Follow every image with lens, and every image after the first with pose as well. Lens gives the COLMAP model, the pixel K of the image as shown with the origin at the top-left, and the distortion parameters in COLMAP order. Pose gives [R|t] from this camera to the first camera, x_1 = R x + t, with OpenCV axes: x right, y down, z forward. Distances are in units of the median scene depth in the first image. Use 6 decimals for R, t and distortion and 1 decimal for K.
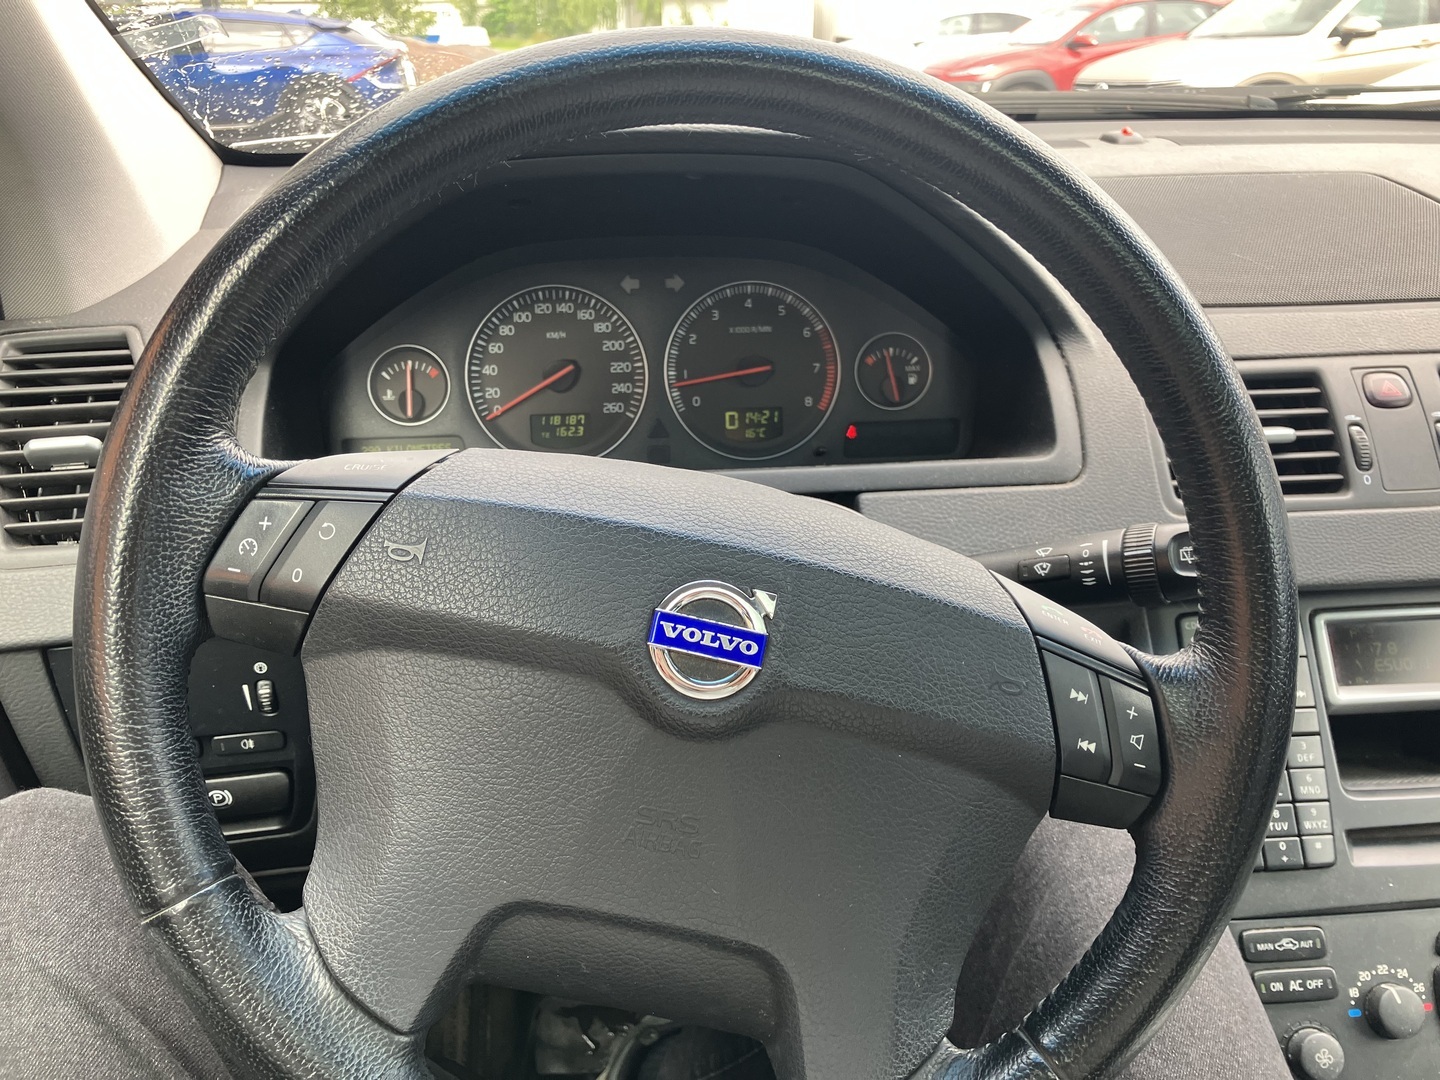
lens RADIAL K [[1183.8, 0, 717.2], [0, 1183.8, 524.7], [0, 0, 1]] dist [0.039028, -0.054053]
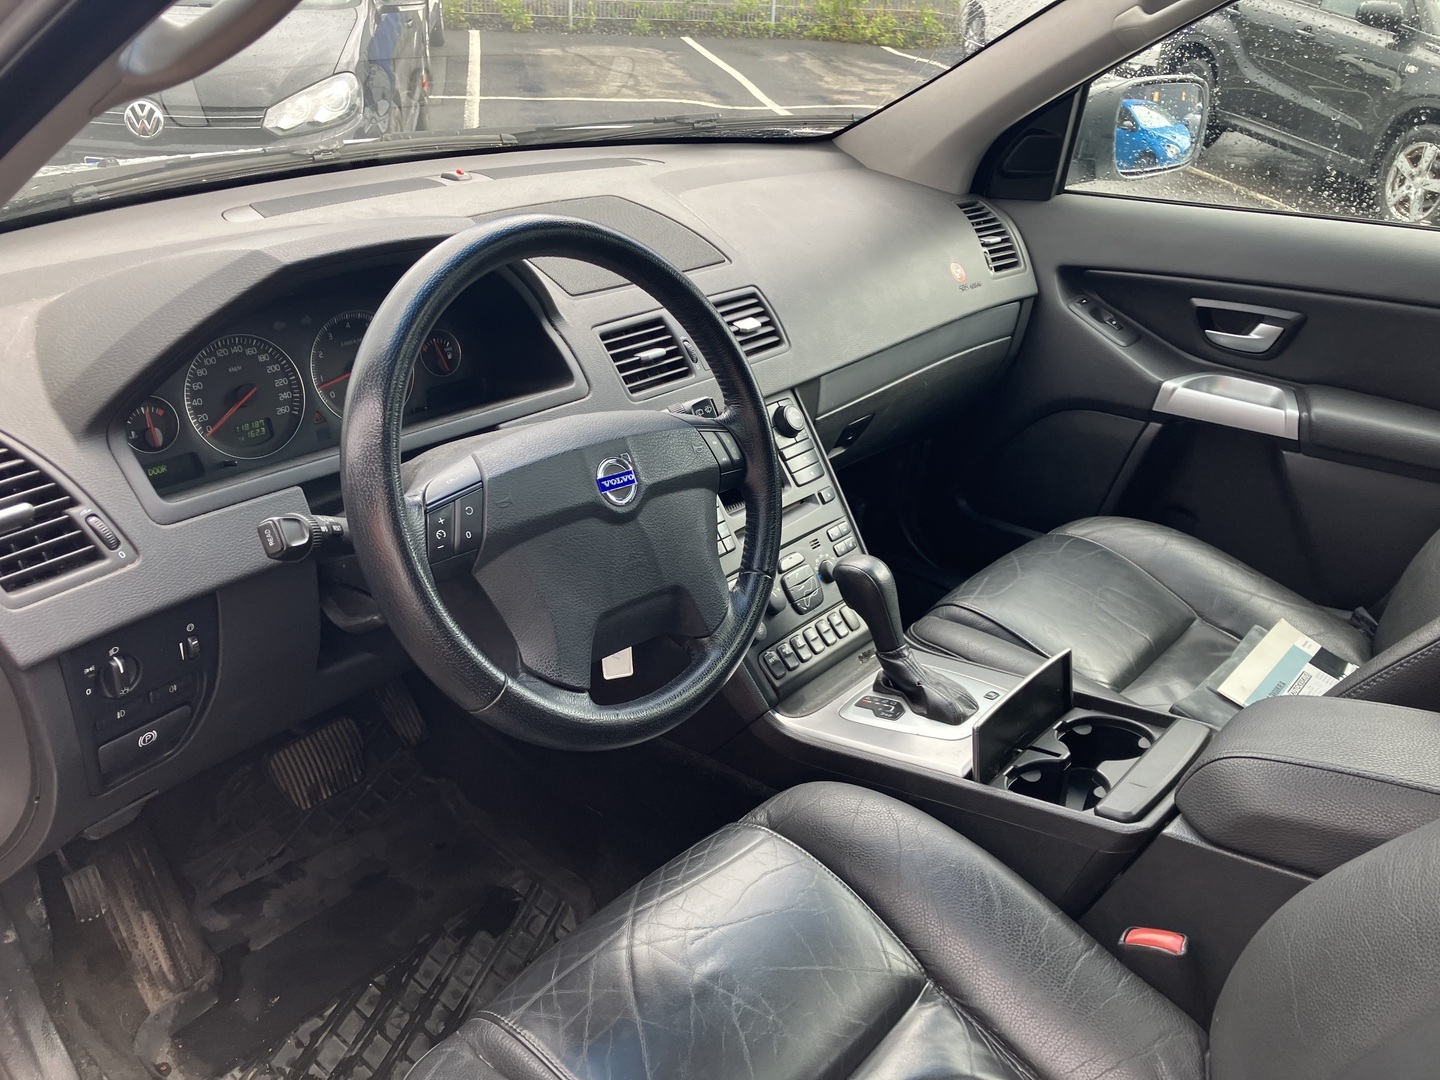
lens RADIAL K [[1183.8, 0, 684.6], [0, 1183.8, 504.8], [0, 0, 1]] dist [0.039028, -0.054053]
pose [[0.722998, -0.255176, 0.641997, -0.868689], [0.225324, 0.965567, 0.130033, -0.081436], [-0.653072, 0.050644, 0.755600, -0.526214]]
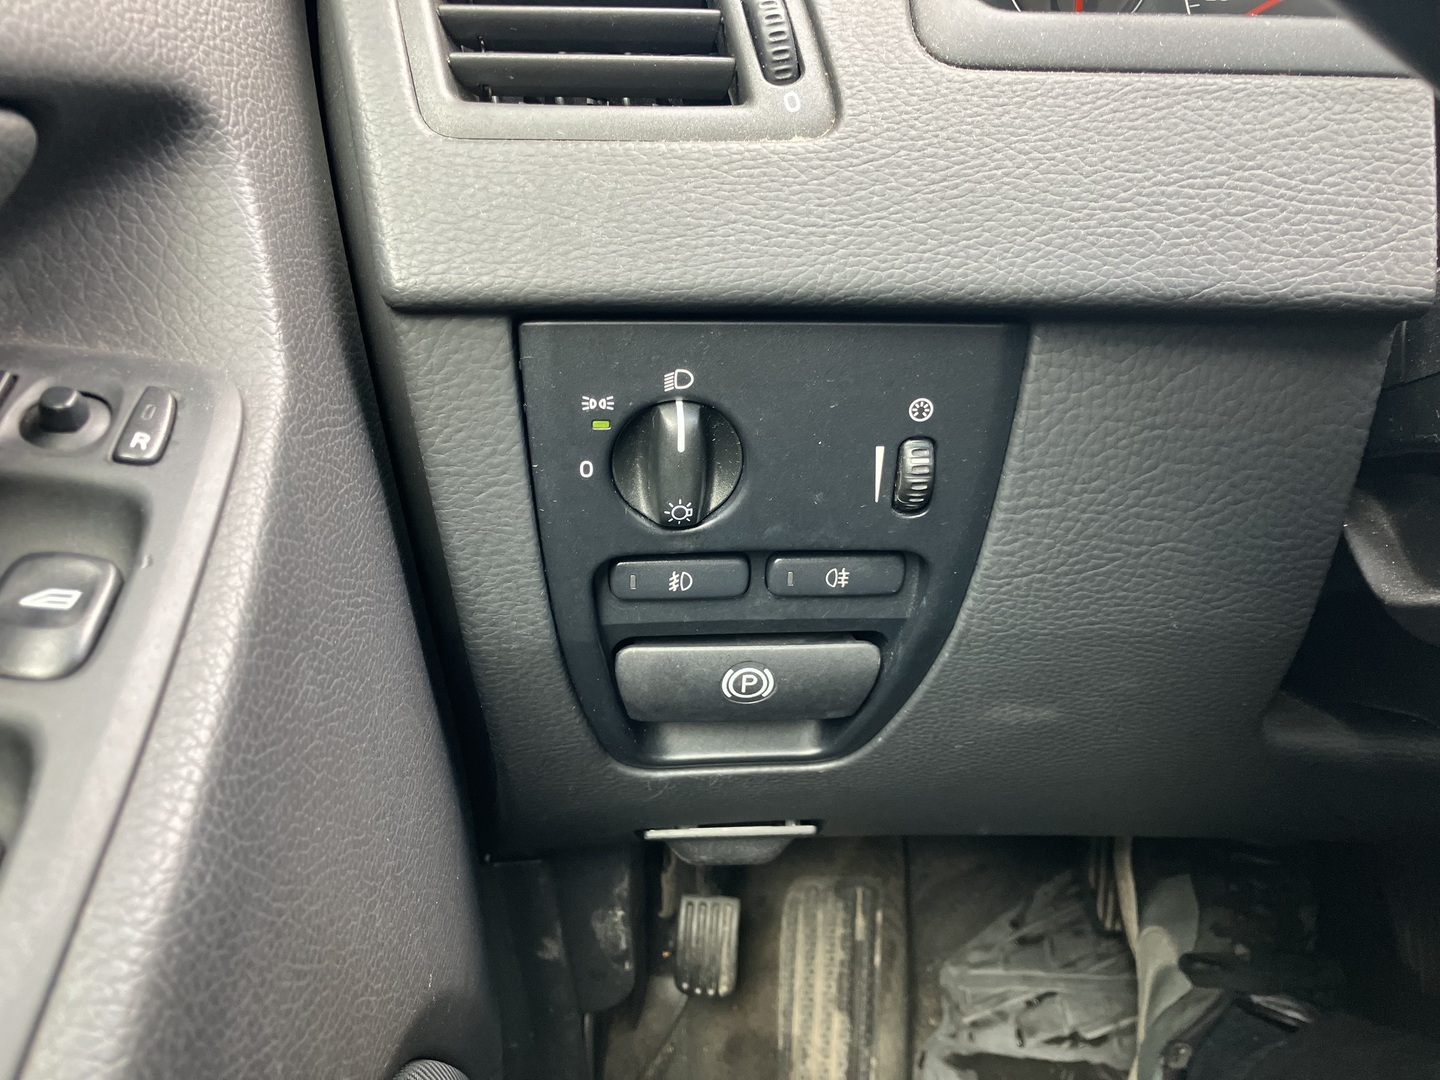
lens RADIAL K [[1183.8, 0, 707.0], [0, 1183.8, 555.9], [0, 0, 1]] dist [0.039028, -0.054053]
pose [[0.993453, 0.068138, -0.091699, -0.432609], [-0.065130, 0.997248, 0.035413, 0.172037], [0.093859, -0.029209, 0.995157, 0.529208]]
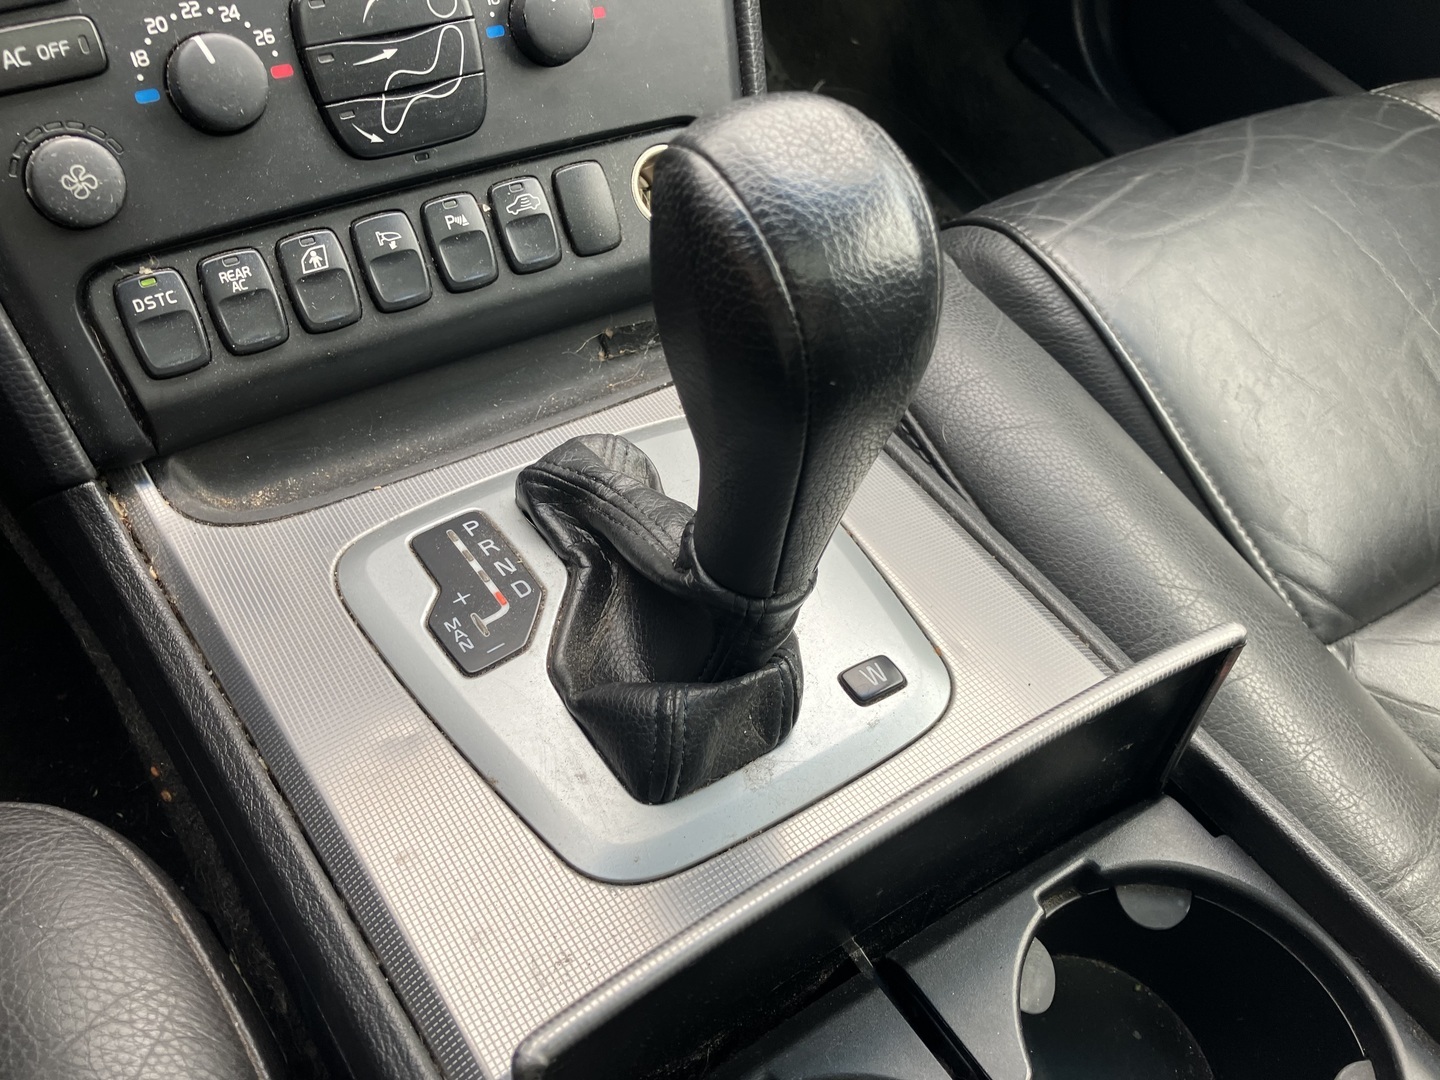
lens RADIAL K [[1183.8, 0, 713.8], [0, 1183.8, 539.6], [0, 0, 1]] dist [0.039028, -0.054053]
pose [[0.866937, -0.290772, 0.404811, 0.460248], [0.016115, 0.828120, 0.560319, 0.263628], [-0.498157, -0.479238, 0.722614, 0.356143]]
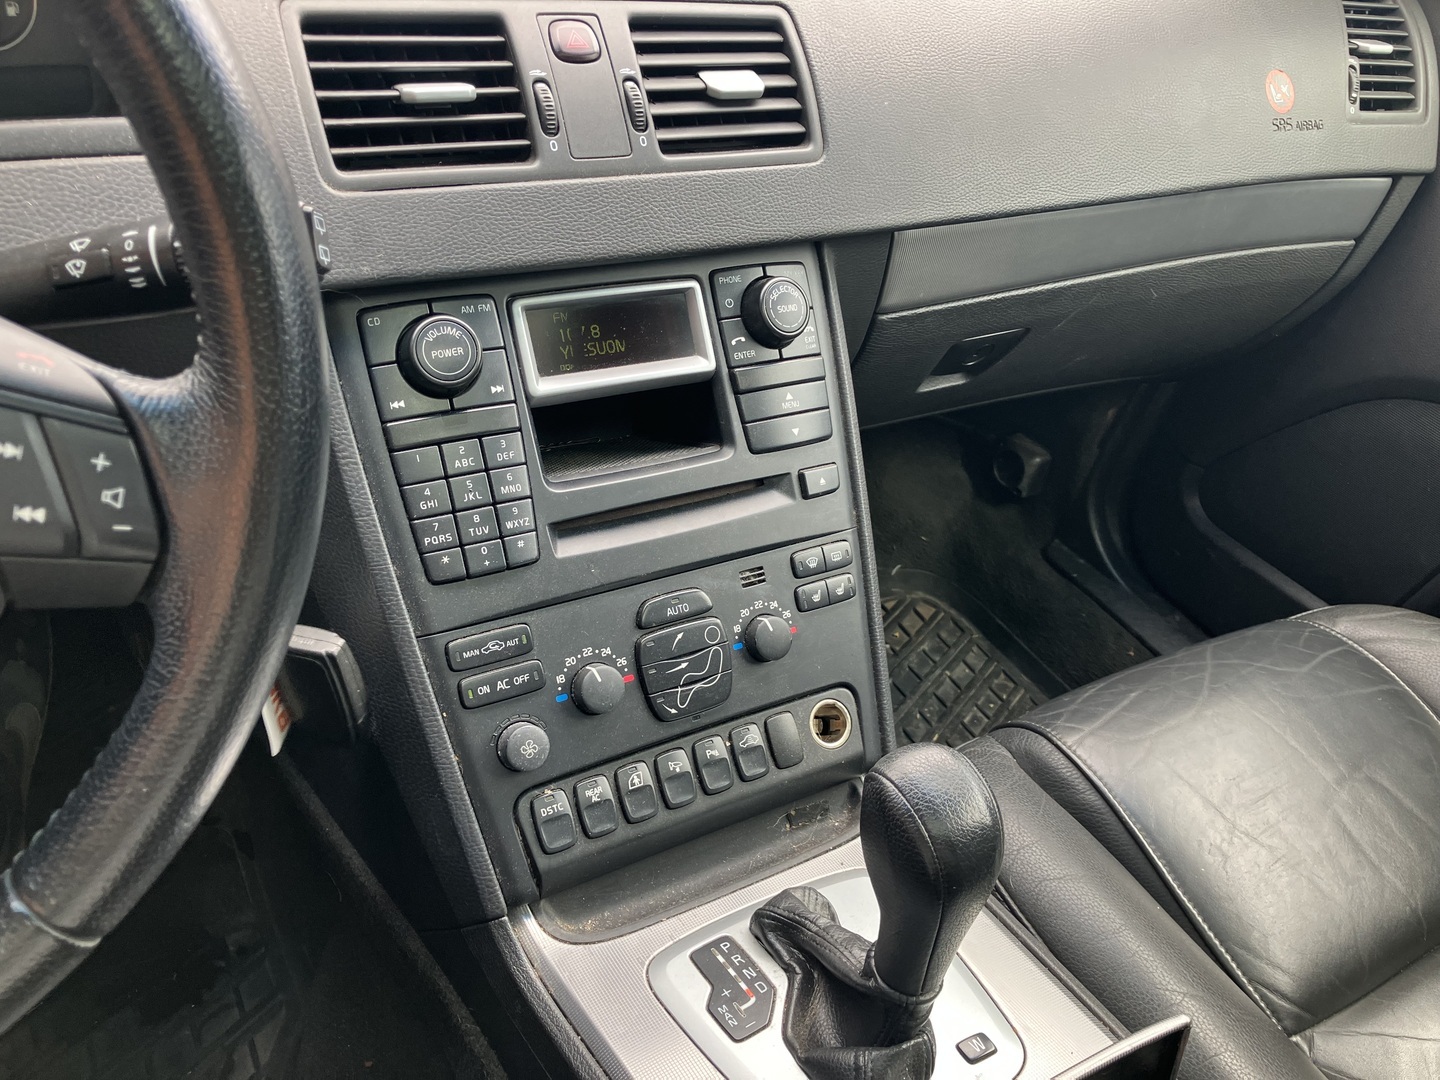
lens RADIAL K [[1183.8, 0, 740.7], [0, 1183.8, 540.8], [0, 0, 1]] dist [0.039028, -0.054053]
pose [[0.881275, -0.152861, 0.447200, 0.227846], [0.025783, 0.960389, 0.277468, 0.003480], [-0.471899, -0.232995, 0.850308, 0.094154]]
